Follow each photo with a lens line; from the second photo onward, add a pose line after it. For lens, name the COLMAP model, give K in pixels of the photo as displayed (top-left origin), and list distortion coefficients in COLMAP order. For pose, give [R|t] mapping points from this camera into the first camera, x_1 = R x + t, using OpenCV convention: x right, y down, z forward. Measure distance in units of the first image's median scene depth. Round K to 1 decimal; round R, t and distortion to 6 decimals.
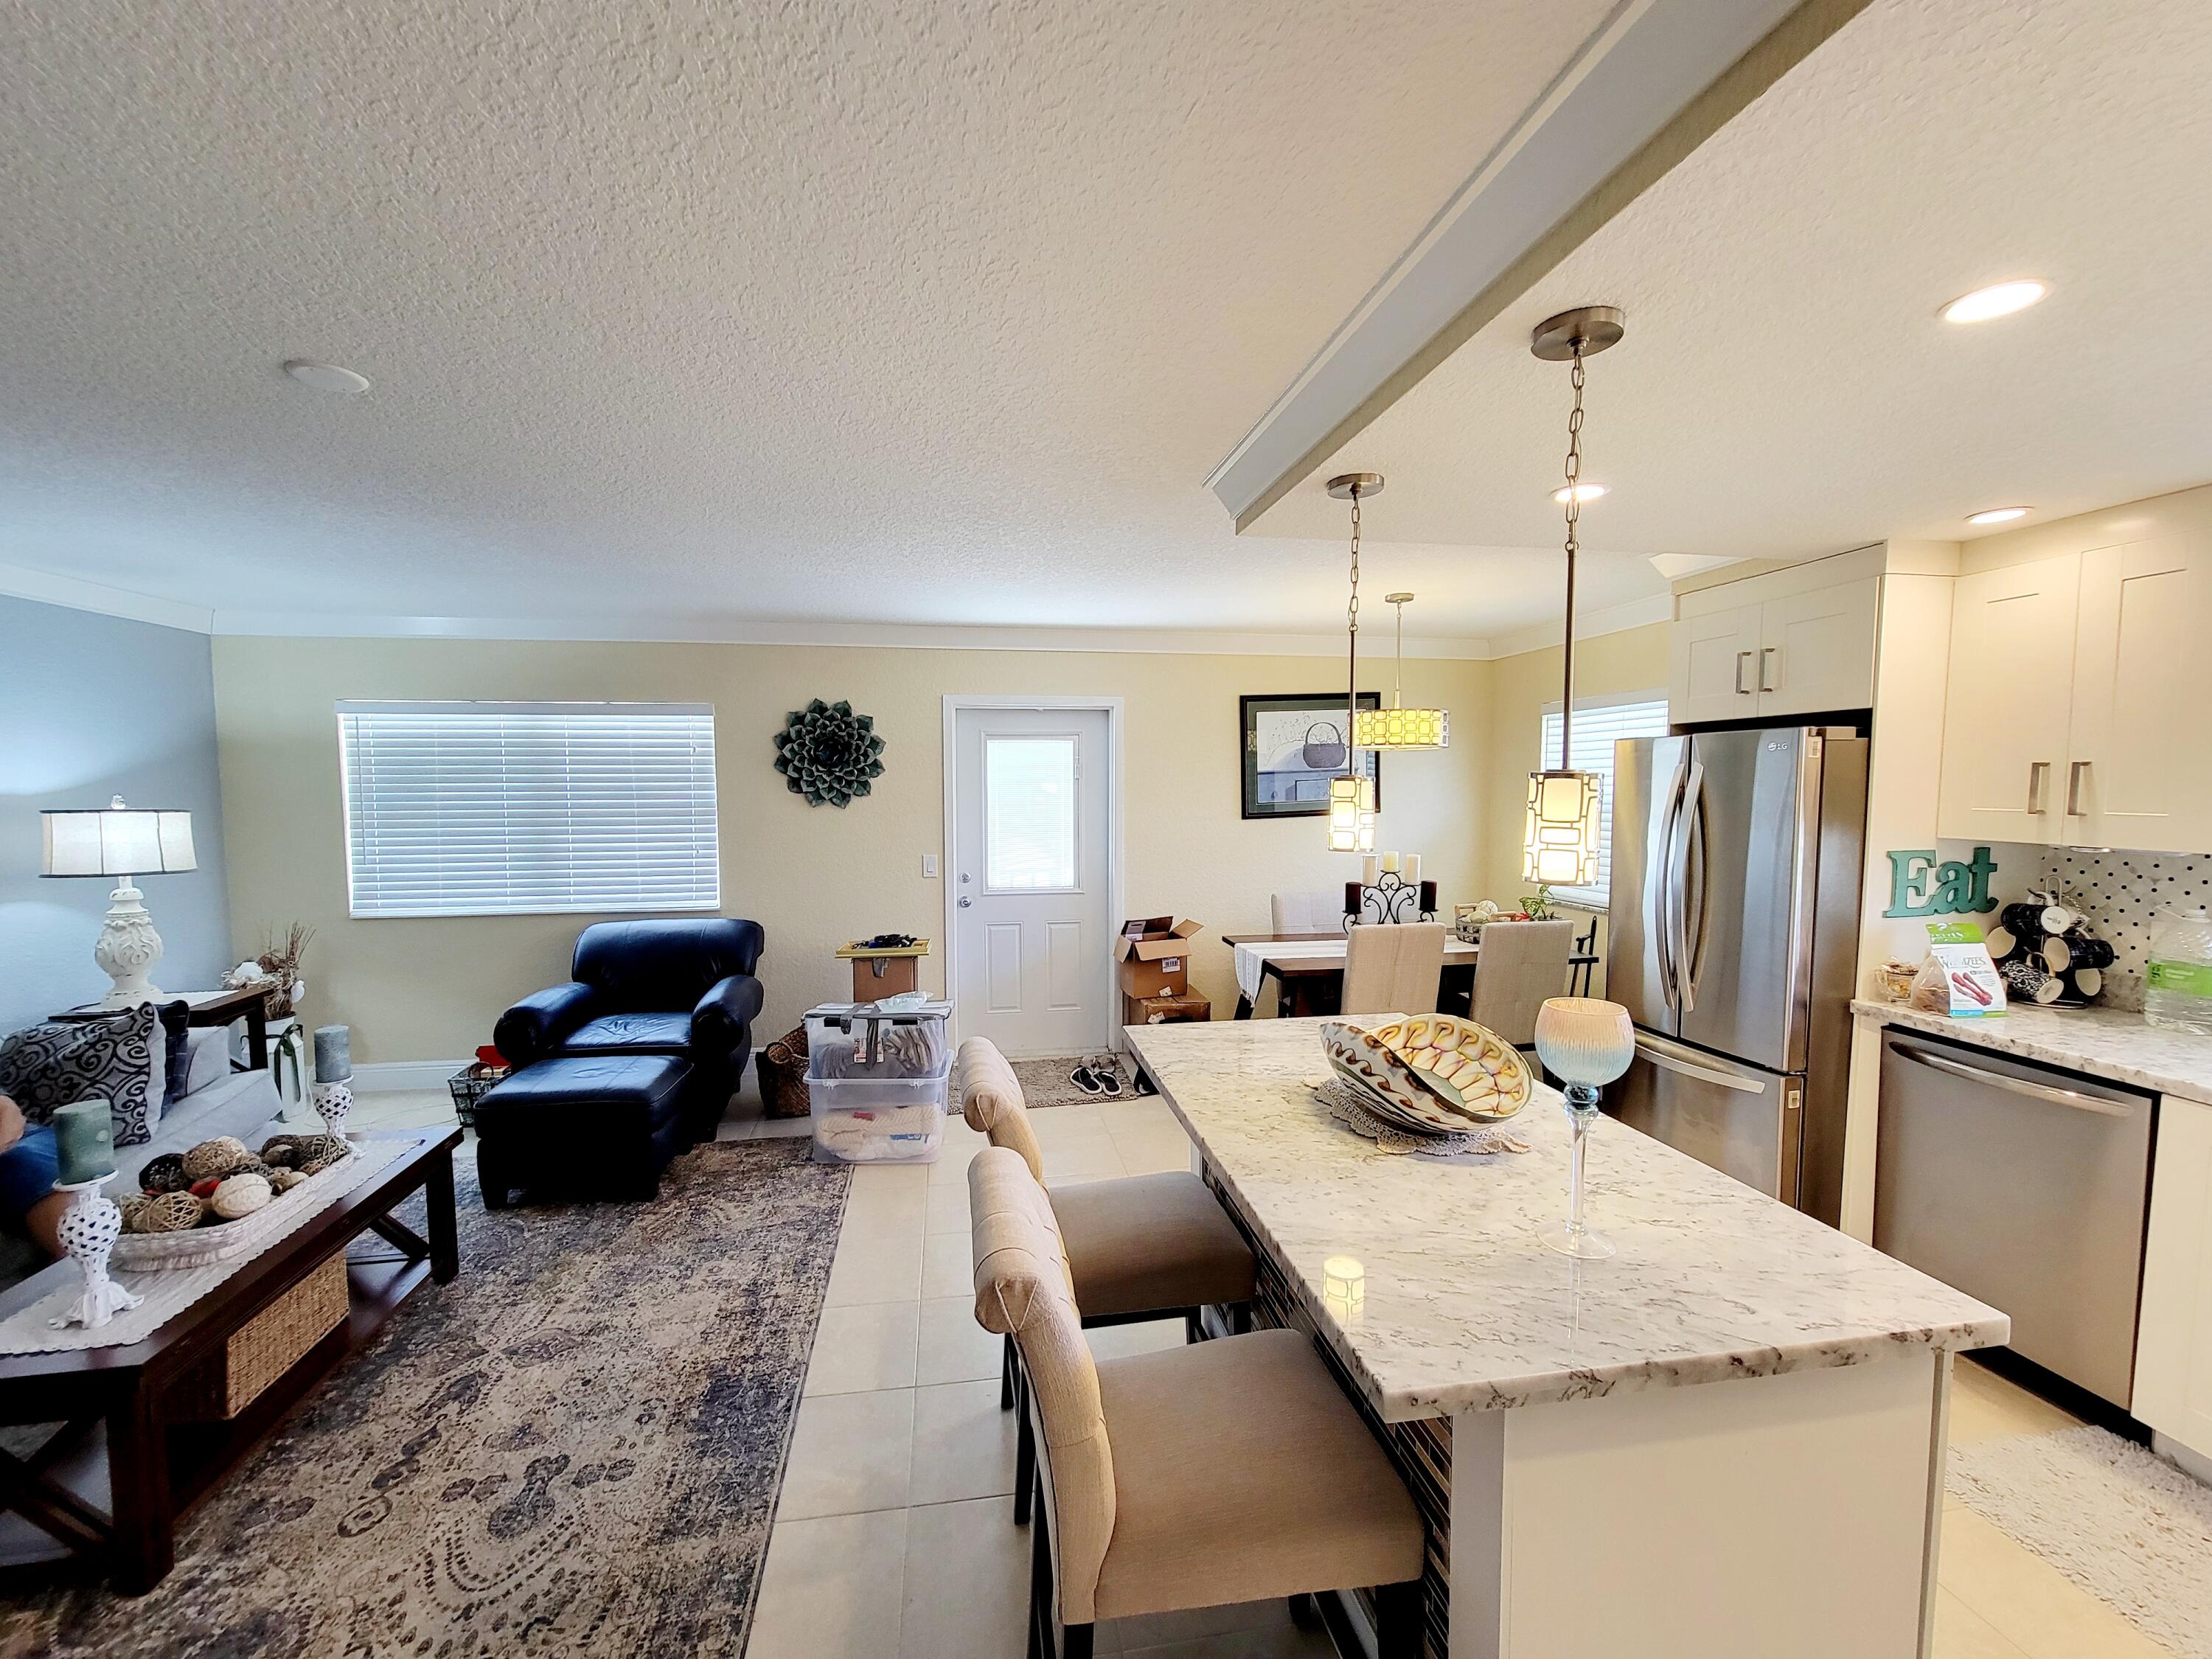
lens RADIAL K [[906.7, 0, 1097.8], [0, 906.7, 849.2], [0, 0, 1]] dist [-0.002958, 0.000929]
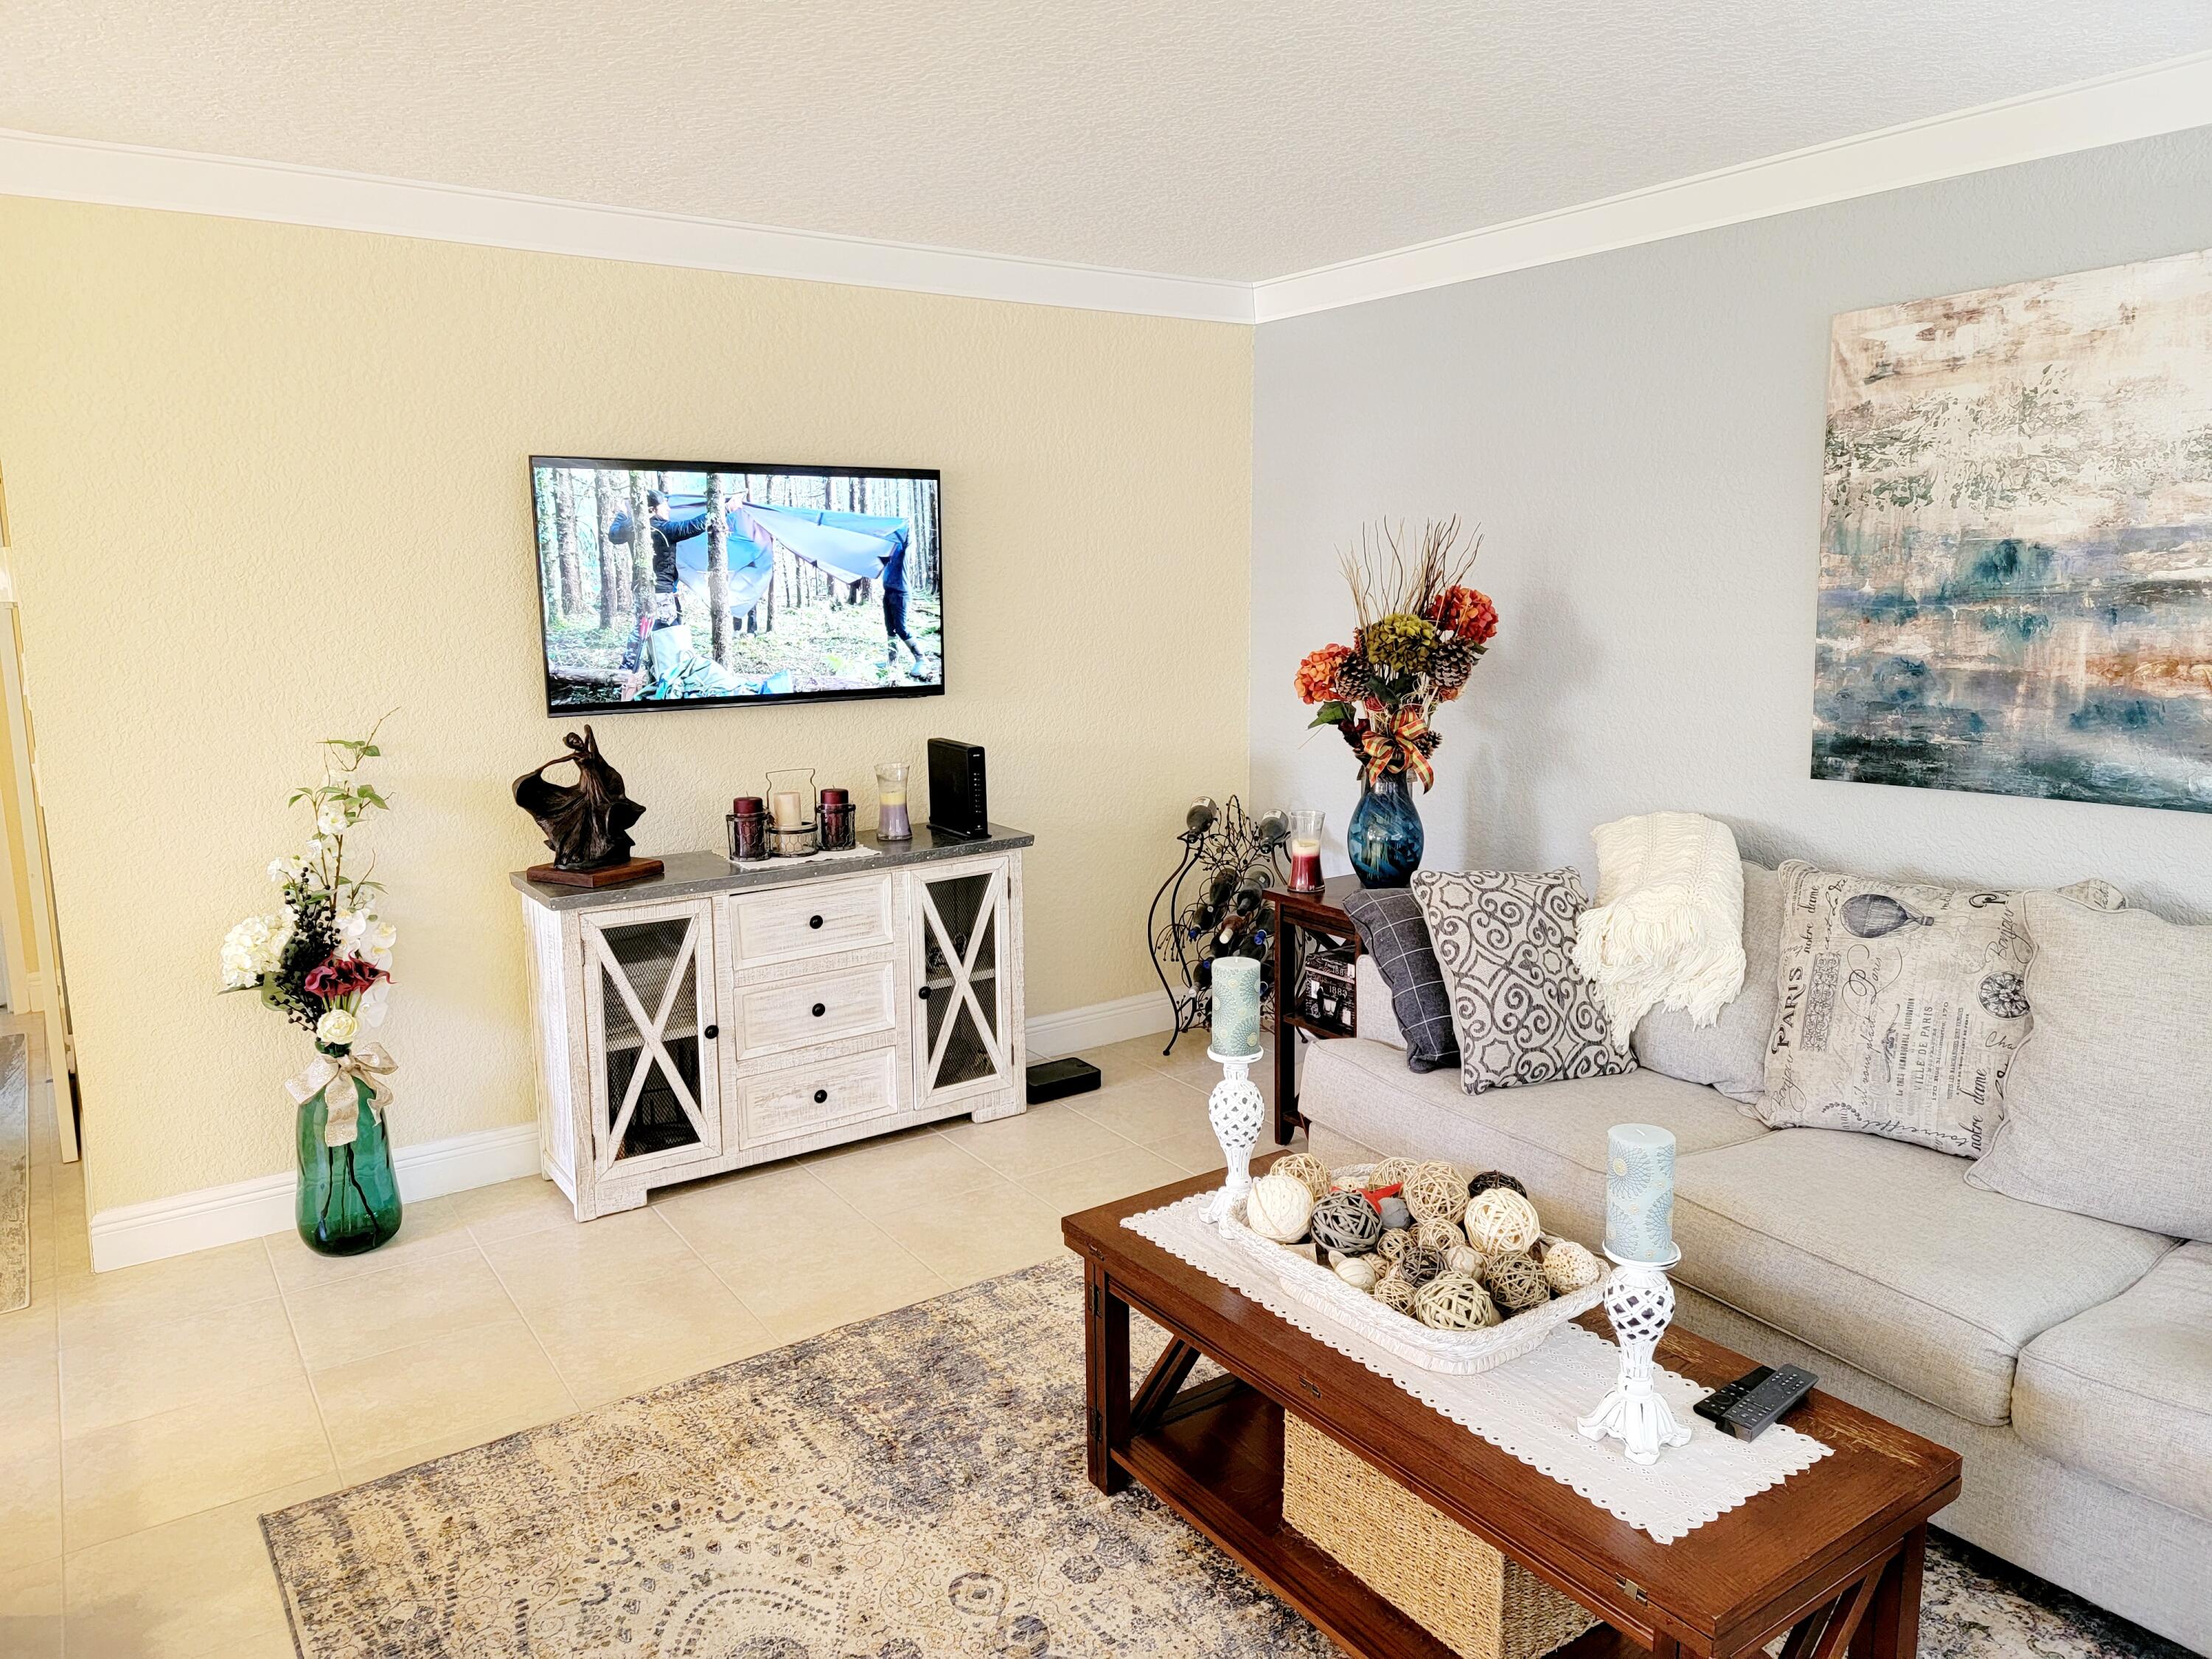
lens RADIAL K [[1524.8, 0, 1106.0], [0, 1524.8, 829.5], [0, 0, 1]] dist [0.079728, -0.063883]
pose [[-0.907556, 0.082012, -0.411844, -0.331482], [-0.019452, 0.971481, 0.236320, -0.101042], [0.419480, 0.222485, -0.880078, 1.466721]]
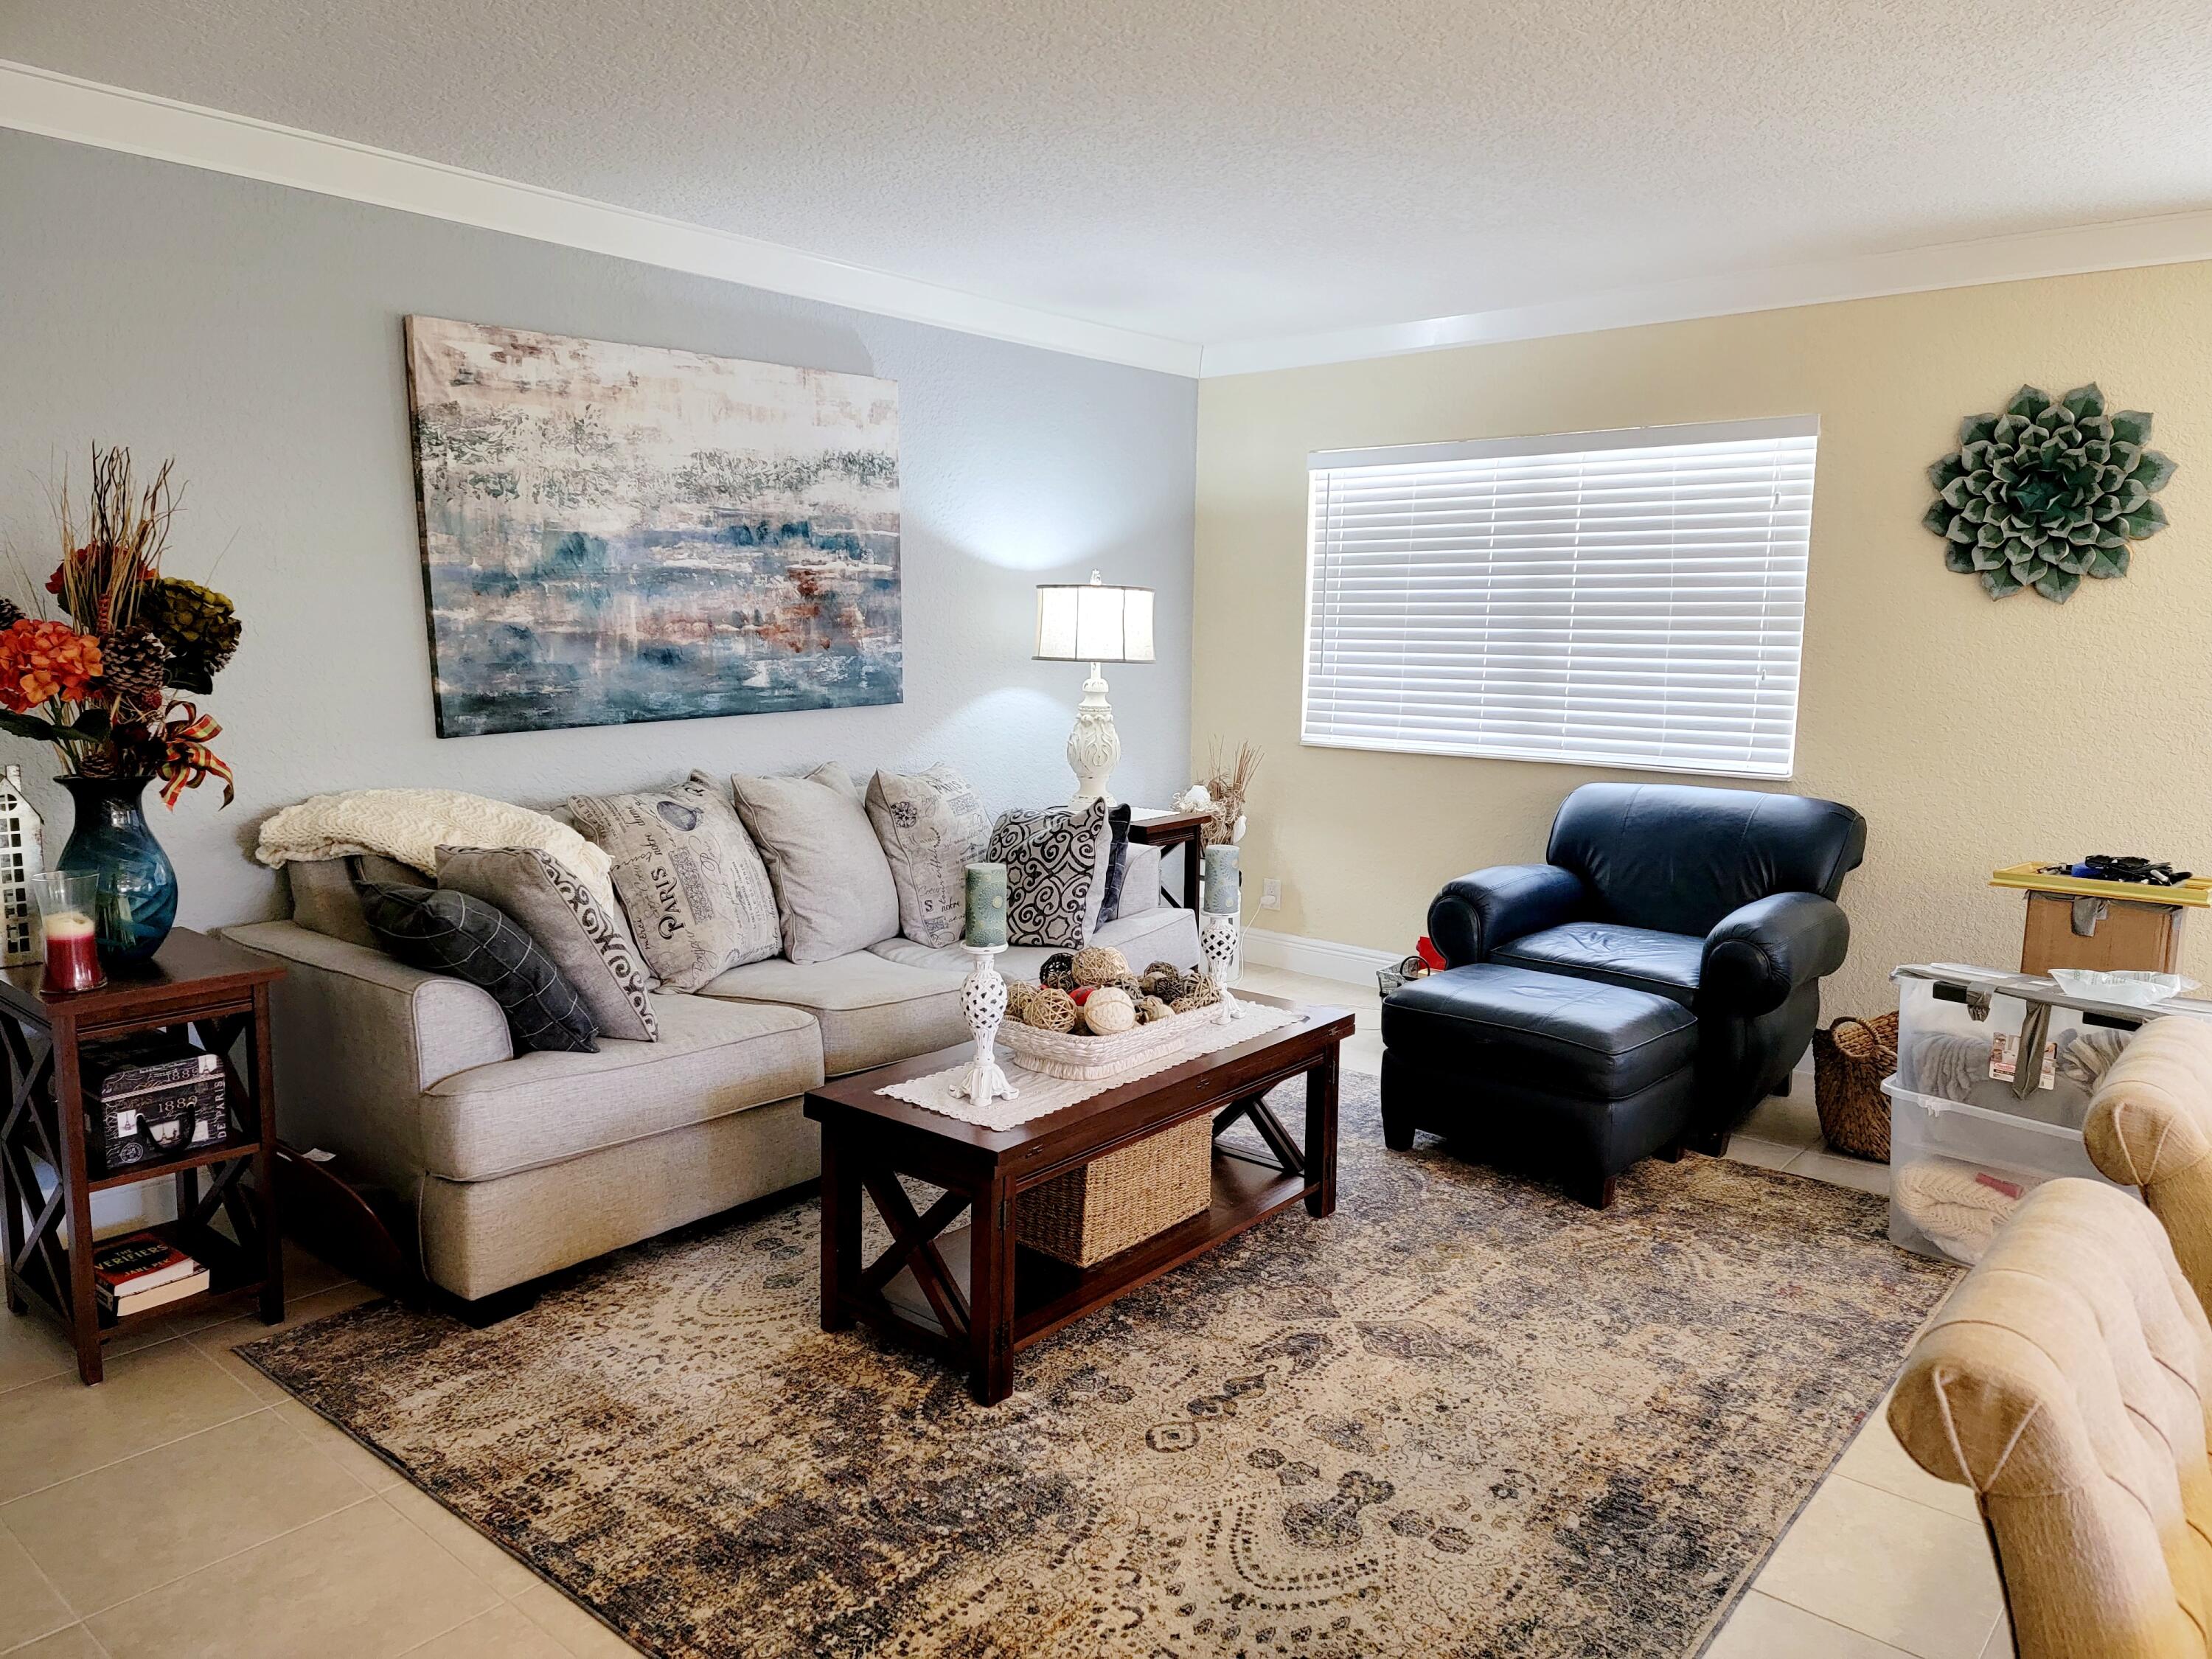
lens RADIAL K [[1535.0, 0, 1106.3], [0, 1535.0, 819.4], [0, 0, 1]] dist [0.100166, -0.099142]
pose [[0.648373, 0.111068, -0.753177, 0.087014], [-0.068573, 0.993800, 0.087520, 0.064017], [0.758228, -0.005099, 0.651970, 0.053280]]
